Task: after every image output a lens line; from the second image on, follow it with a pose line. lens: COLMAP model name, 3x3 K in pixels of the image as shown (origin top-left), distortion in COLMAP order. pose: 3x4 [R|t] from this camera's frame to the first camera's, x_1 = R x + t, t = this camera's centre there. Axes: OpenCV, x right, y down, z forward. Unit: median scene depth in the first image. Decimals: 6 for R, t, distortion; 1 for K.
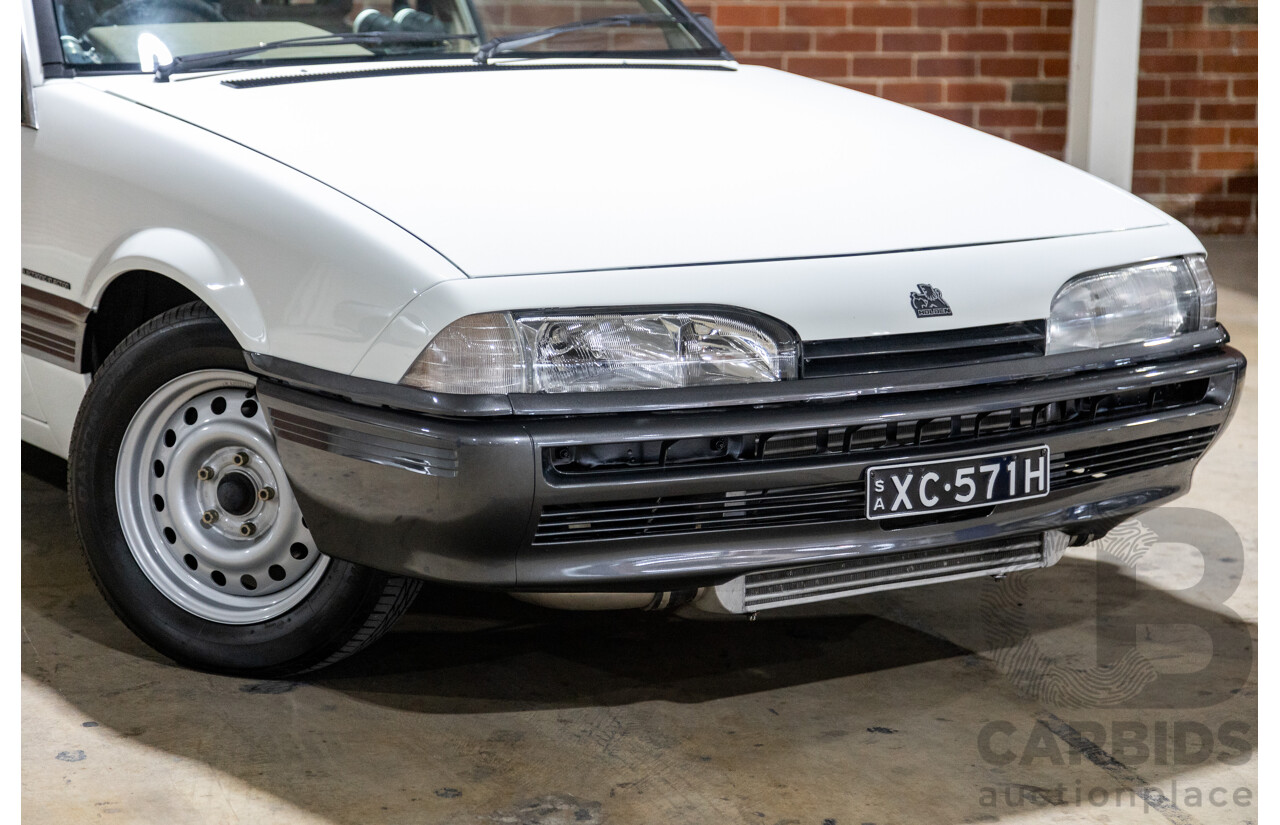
lens RADIAL K [[2853.8, 0, 605.9], [0, 2853.8, 412.9], [0, 0, 1]] dist [-0.020715, -0.002761]
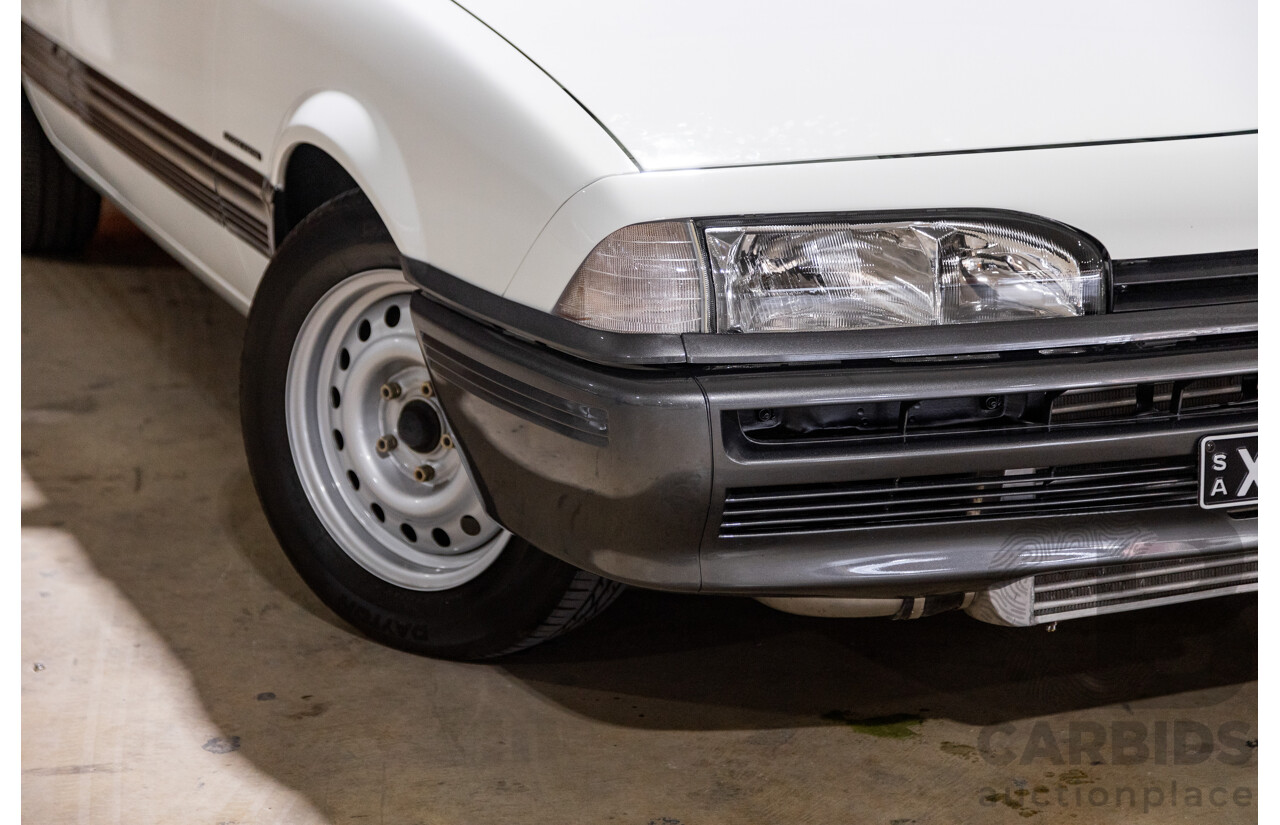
lens RADIAL K [[2740.3, 0, 615.1], [0, 2740.3, 413.1], [0, 0, 1]] dist [-0.027428, 0.060772]
pose [[0.975948, 0.026782, -0.216353, 0.093807], [-0.010039, 0.996893, 0.078120, -0.038183], [0.217773, -0.074069, 0.973185, 0.290379]]
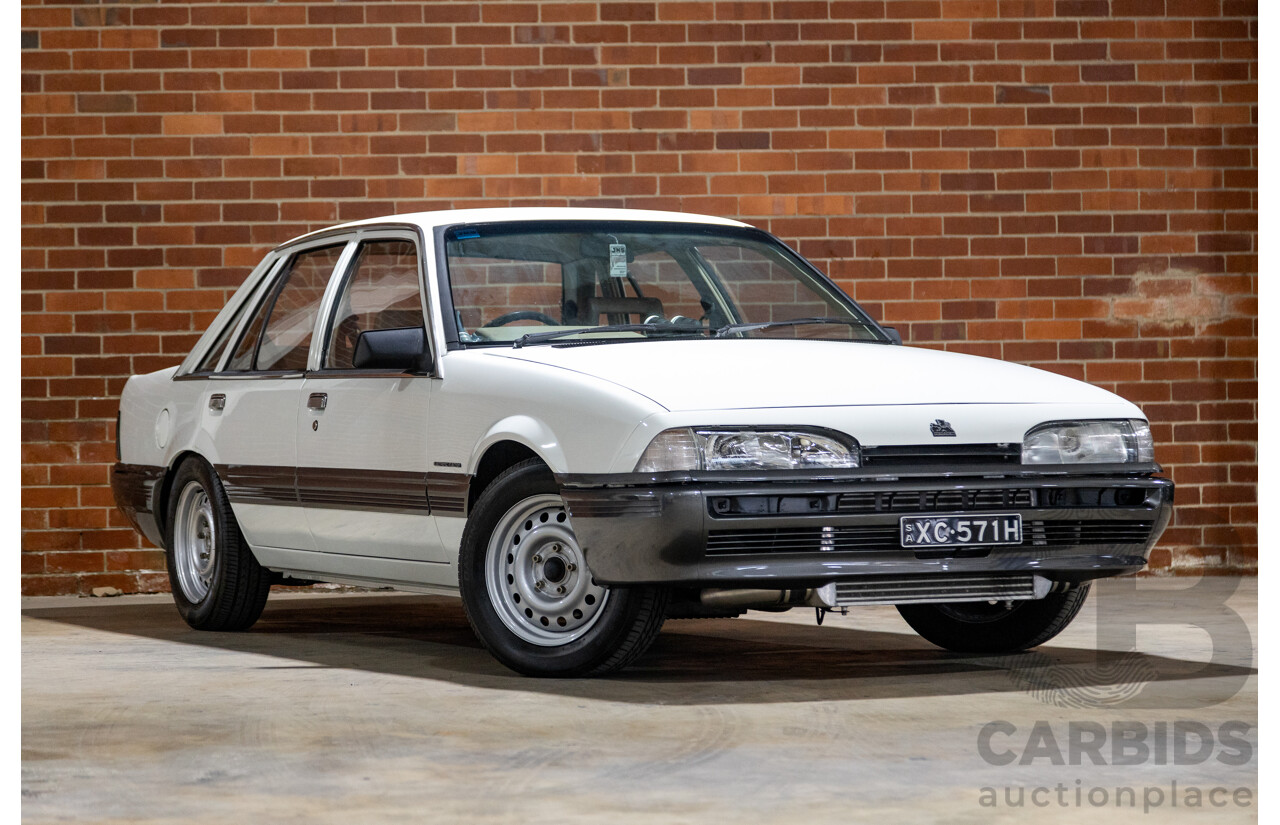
lens RADIAL K [[3207.7, 0, 559.1], [0, 3207.7, 442.7], [0, 0, 1]] dist [-0.067011, 0.374490]
pose [[0.984306, -0.033281, -0.173305, 0.221359], [0.002086, 0.984181, -0.177152, 0.313574], [0.176460, 0.174010, 0.968805, -0.923632]]
